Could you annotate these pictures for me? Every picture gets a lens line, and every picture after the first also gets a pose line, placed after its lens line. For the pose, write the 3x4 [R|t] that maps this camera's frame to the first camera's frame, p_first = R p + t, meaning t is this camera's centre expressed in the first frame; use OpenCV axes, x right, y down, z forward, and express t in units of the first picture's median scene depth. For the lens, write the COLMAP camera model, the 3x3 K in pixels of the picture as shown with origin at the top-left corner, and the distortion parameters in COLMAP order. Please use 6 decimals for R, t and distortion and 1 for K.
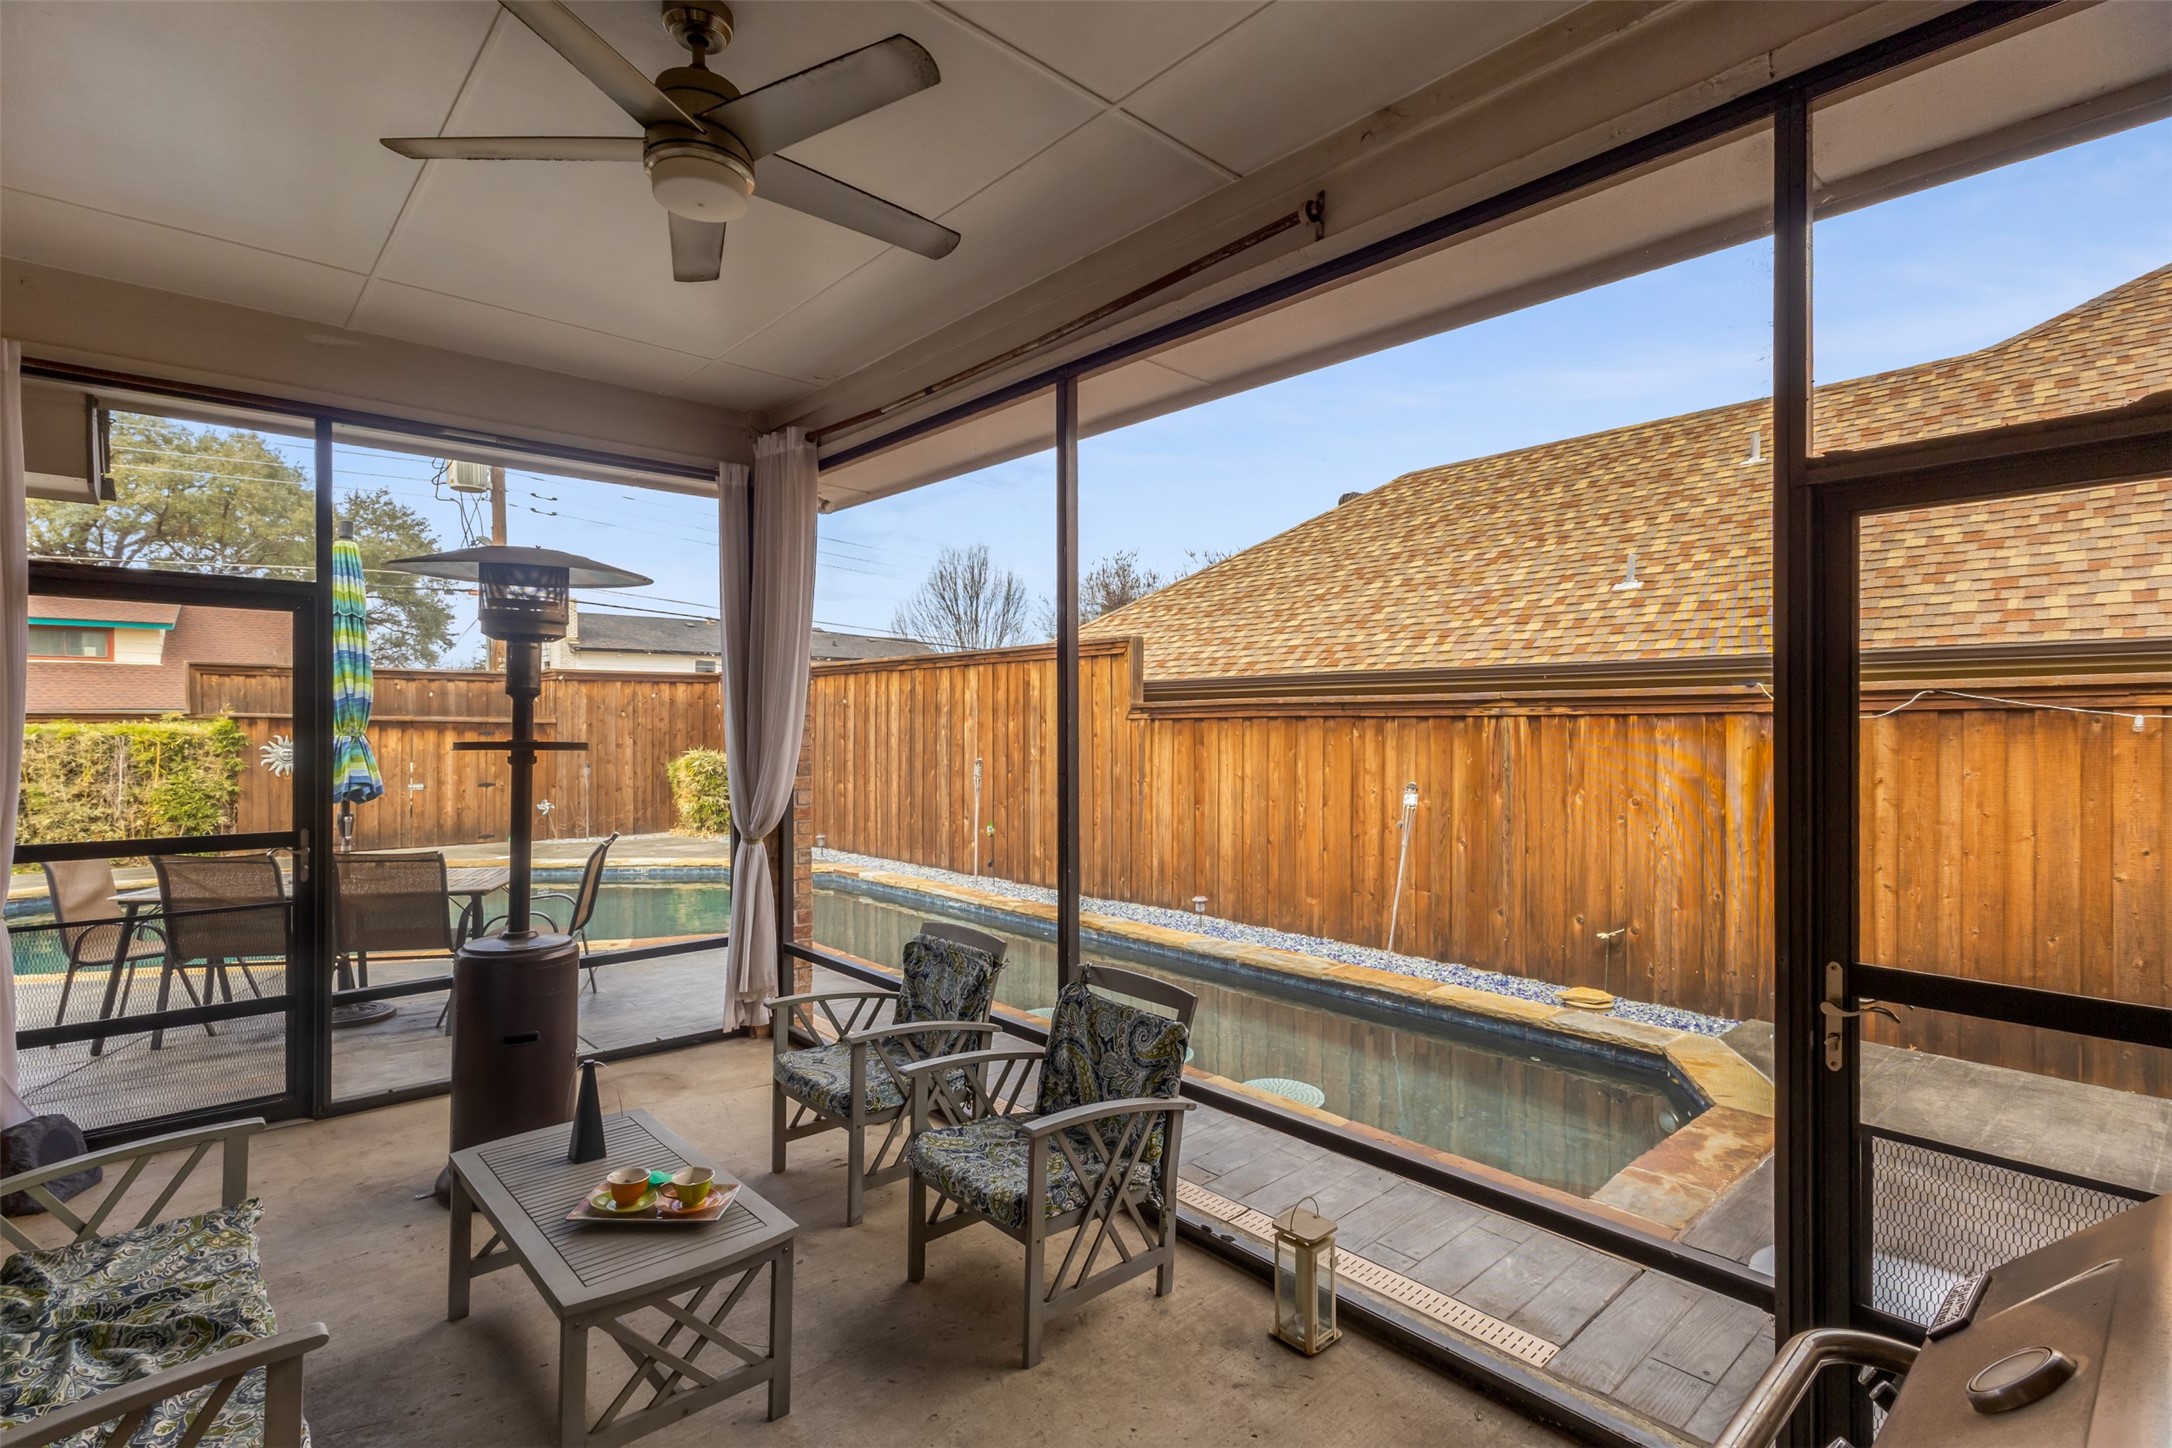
lens RADIAL K [[1034.3, 0, 1087.3], [0, 1034.3, 724.9], [0, 0, 1]] dist [-0.004245, -0.000325]
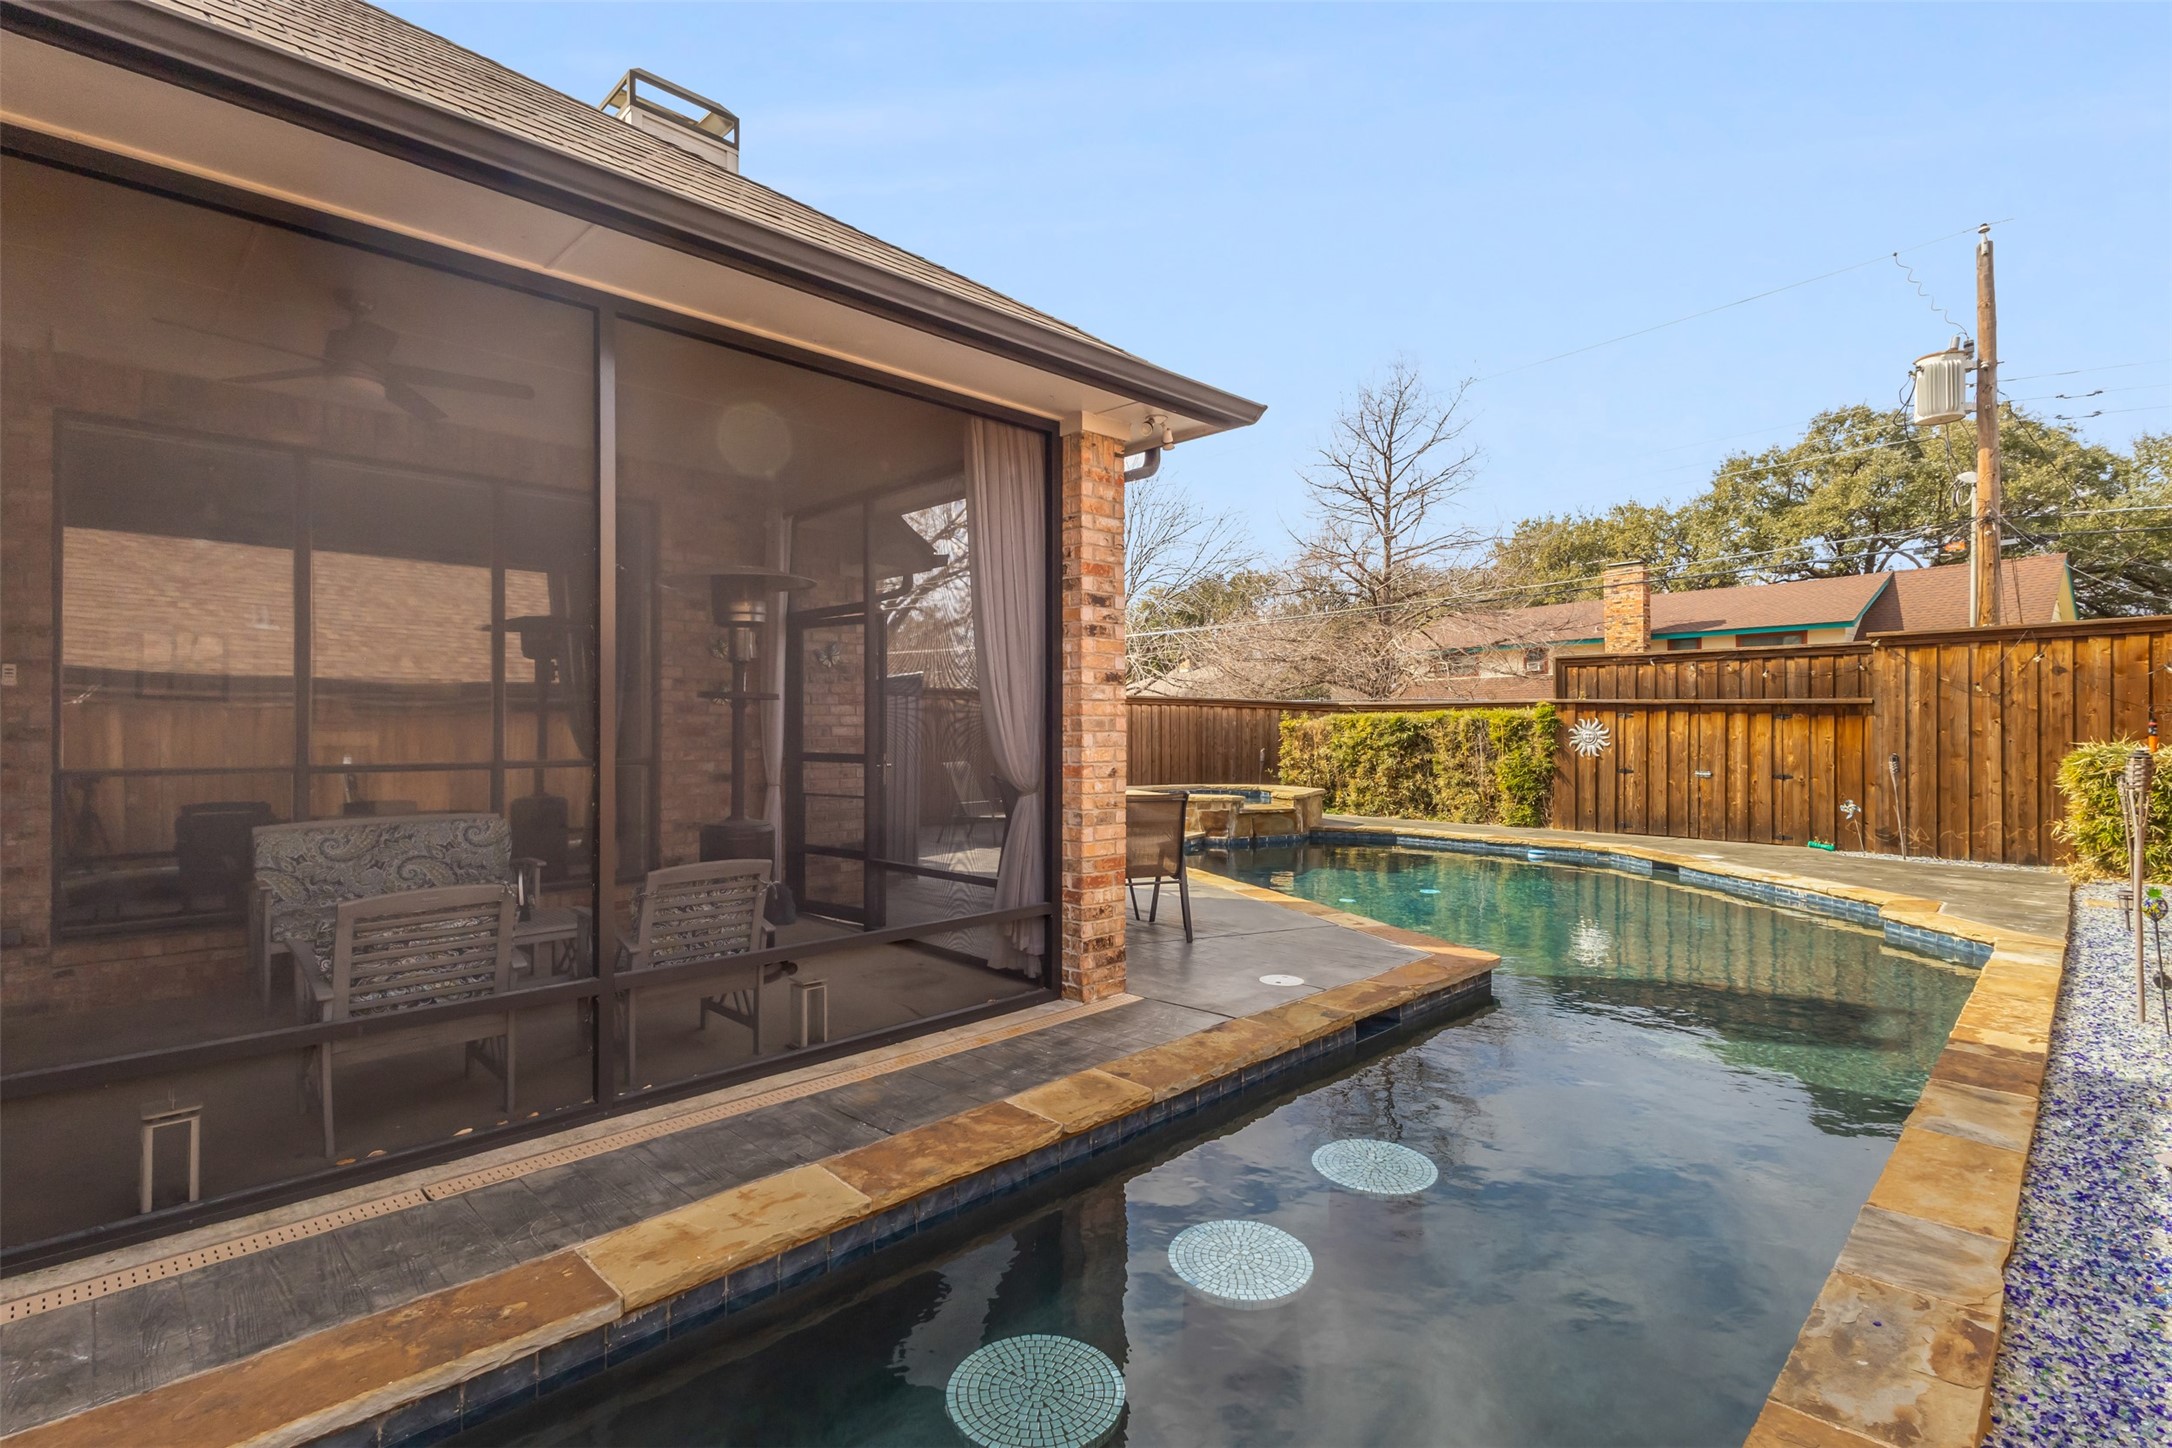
lens RADIAL K [[1034.3, 0, 1087.5], [0, 1034.3, 722.0], [0, 0, 1]] dist [-0.004245, -0.000325]
pose [[0.056768, -0.004596, -0.998377, 0.234499], [0.002134, 0.999988, -0.004482, 0.015337], [0.998385, -0.001876, 0.056777, 0.386789]]
